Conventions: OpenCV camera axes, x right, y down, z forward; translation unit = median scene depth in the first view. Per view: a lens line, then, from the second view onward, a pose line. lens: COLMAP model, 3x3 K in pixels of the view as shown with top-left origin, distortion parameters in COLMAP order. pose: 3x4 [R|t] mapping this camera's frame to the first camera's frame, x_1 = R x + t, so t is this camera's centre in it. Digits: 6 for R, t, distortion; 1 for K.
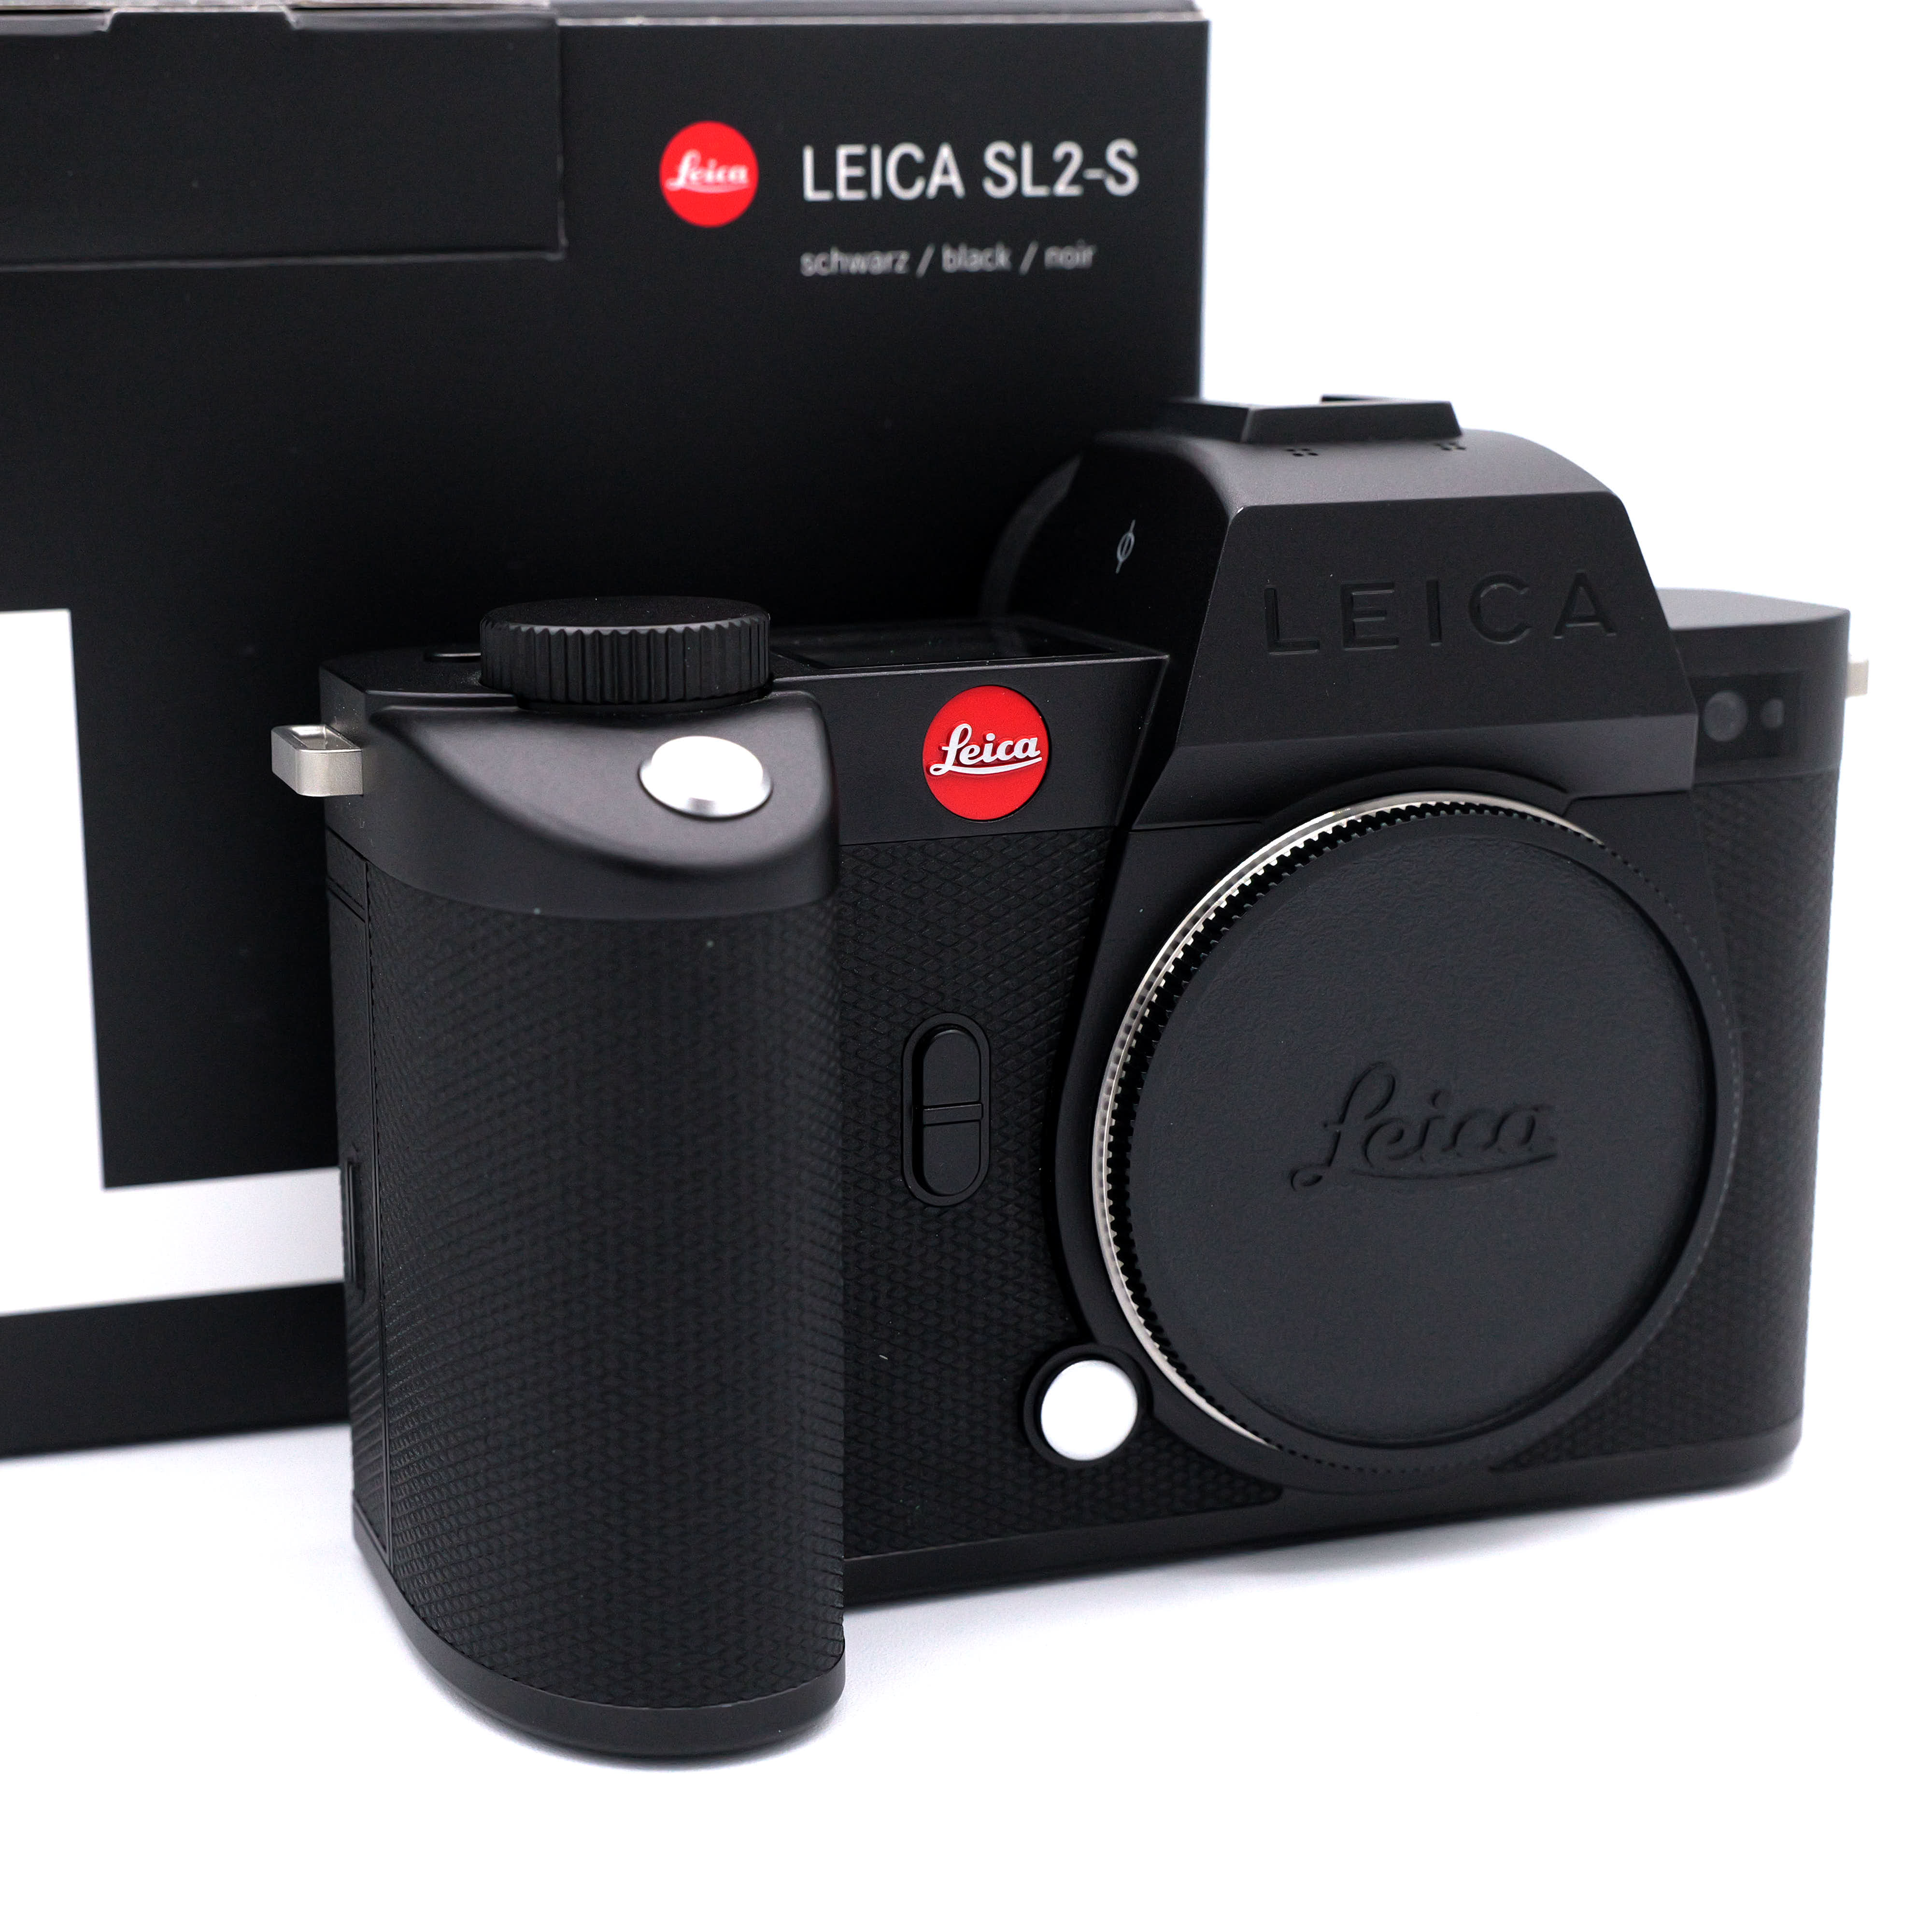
lens RADIAL K [[3551.8, 0, 964.3], [0, 3551.8, 968.7], [0, 0, 1]] dist [0.037961, 0.000000]
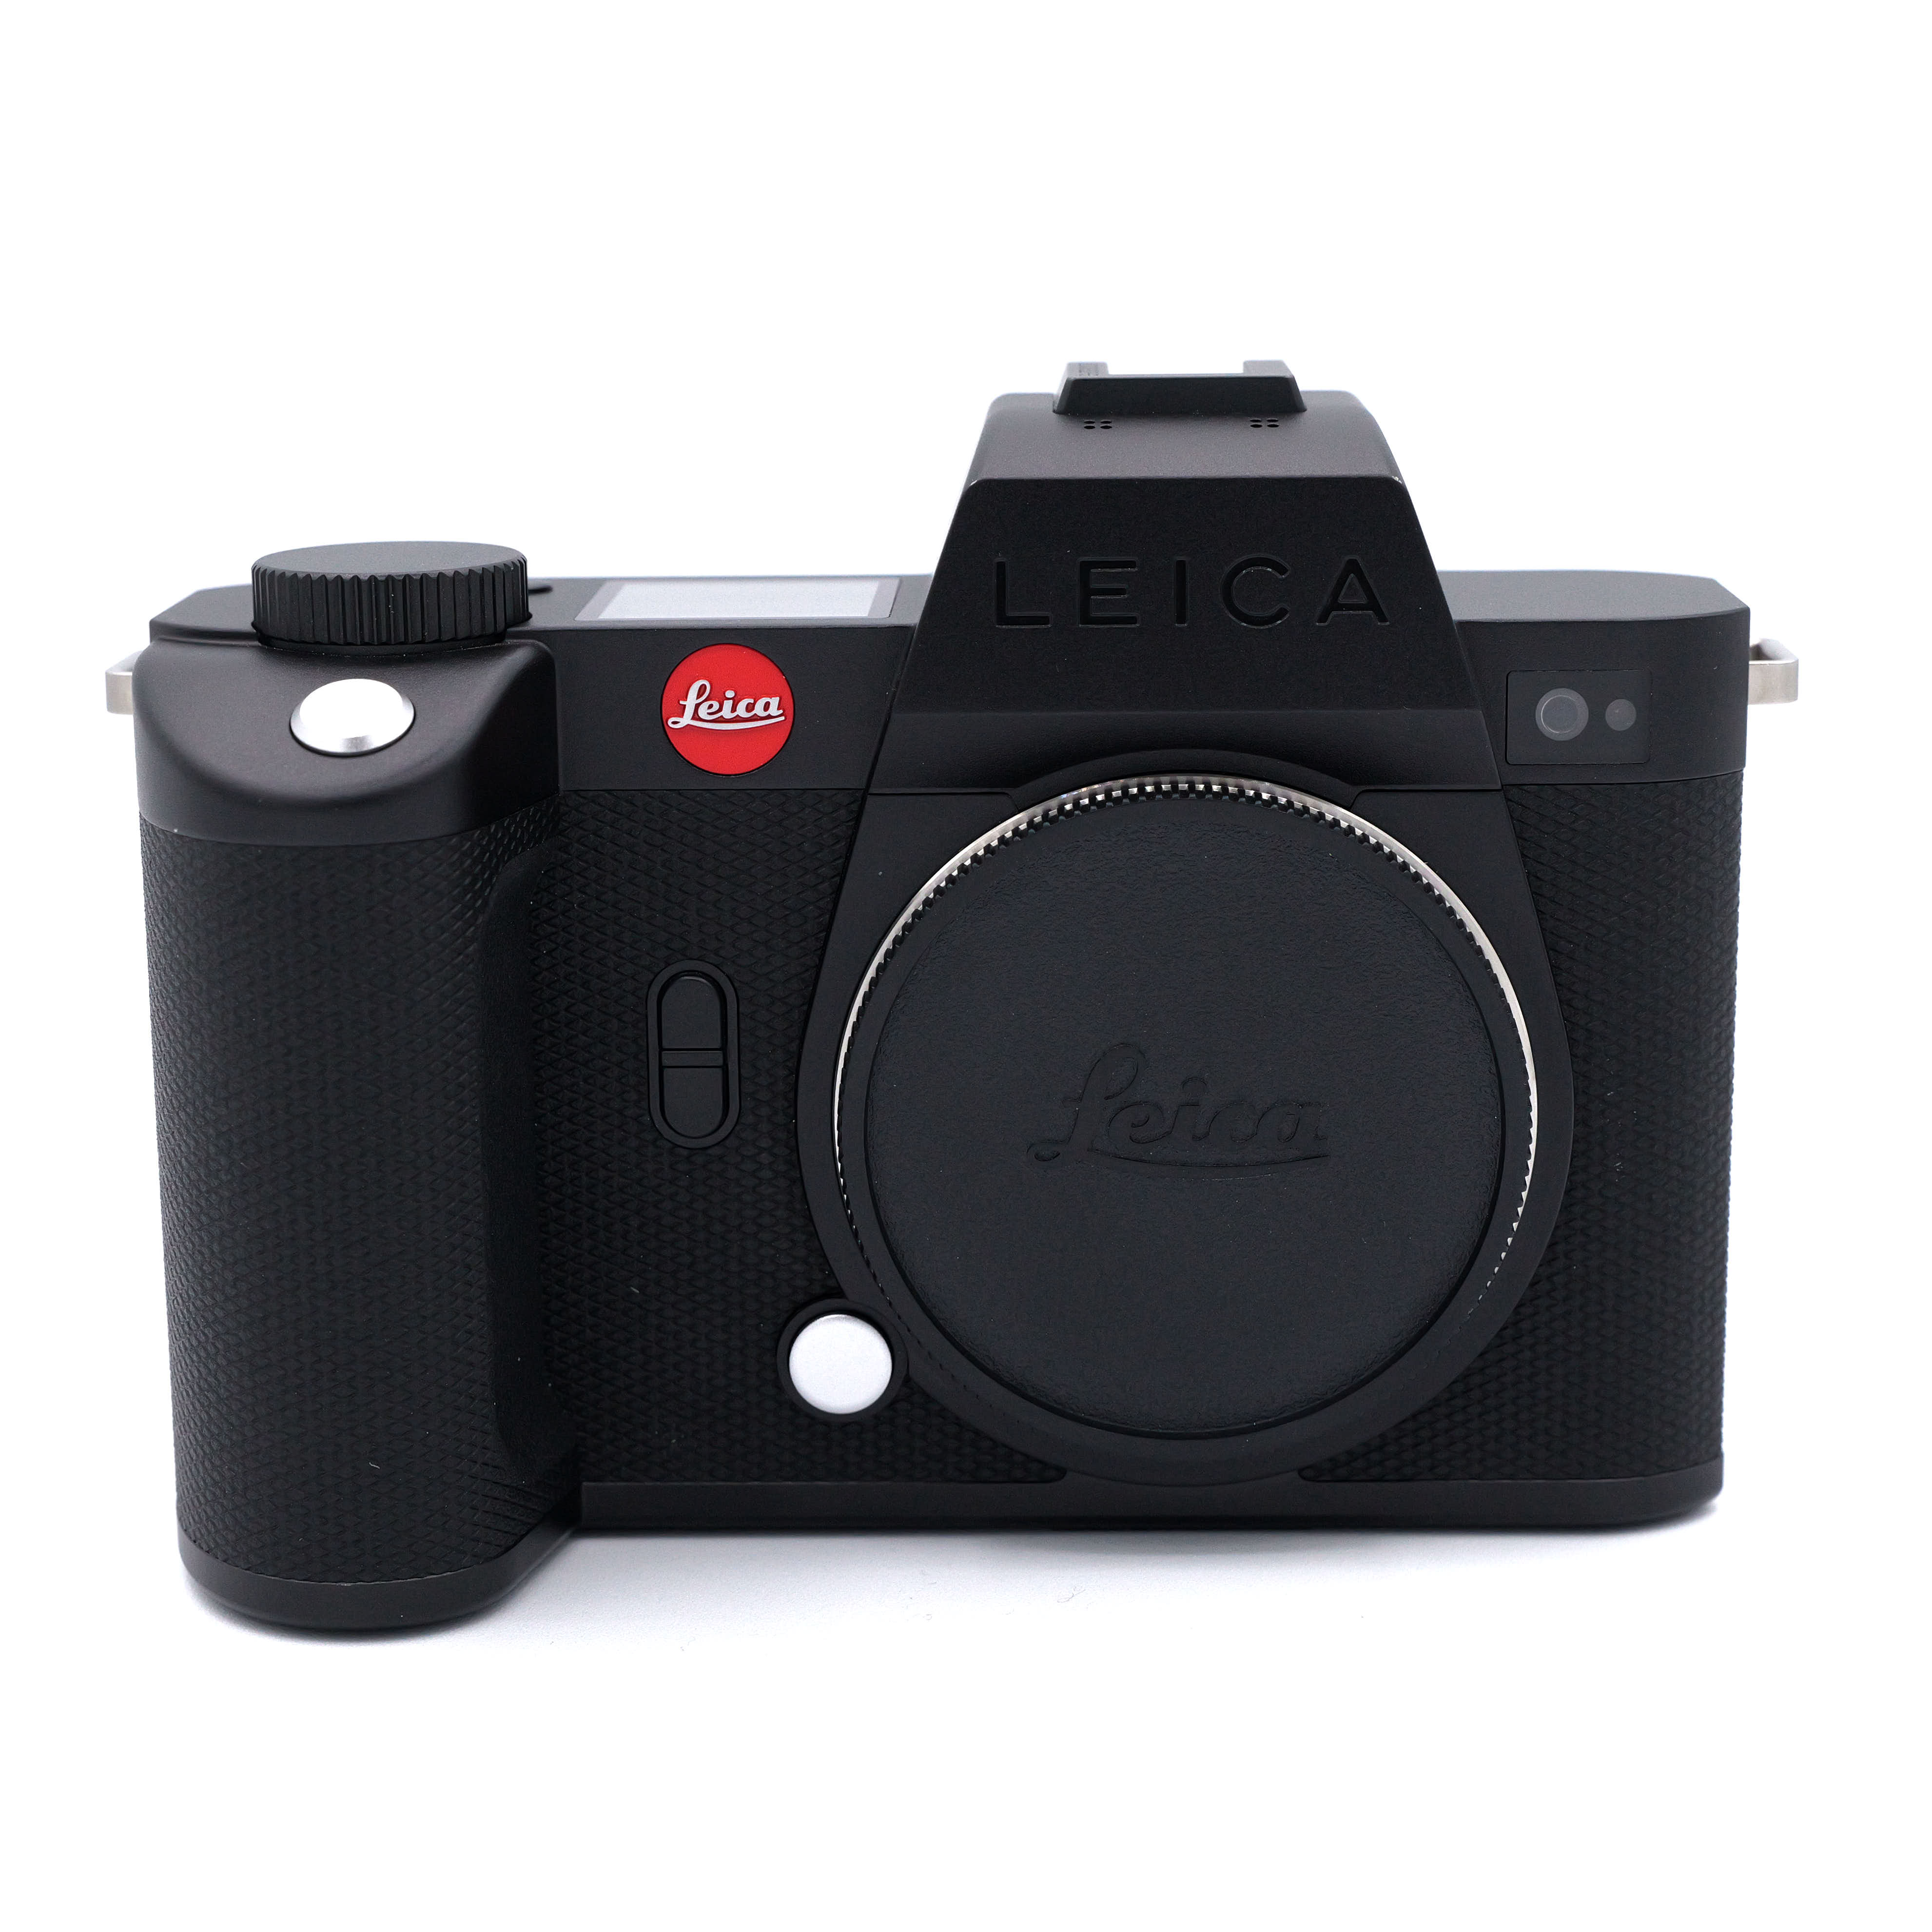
lens RADIAL K [[4258.6, 0, 968.3], [0, 4258.6, 965.3], [0, 0, 1]] dist [0.040253, 0.000000]
pose [[0.942391, 0.074234, -0.326172, 0.465071], [-0.072572, 0.997214, 0.017276, -0.012829], [0.326546, 0.007390, 0.945153, -0.137480]]
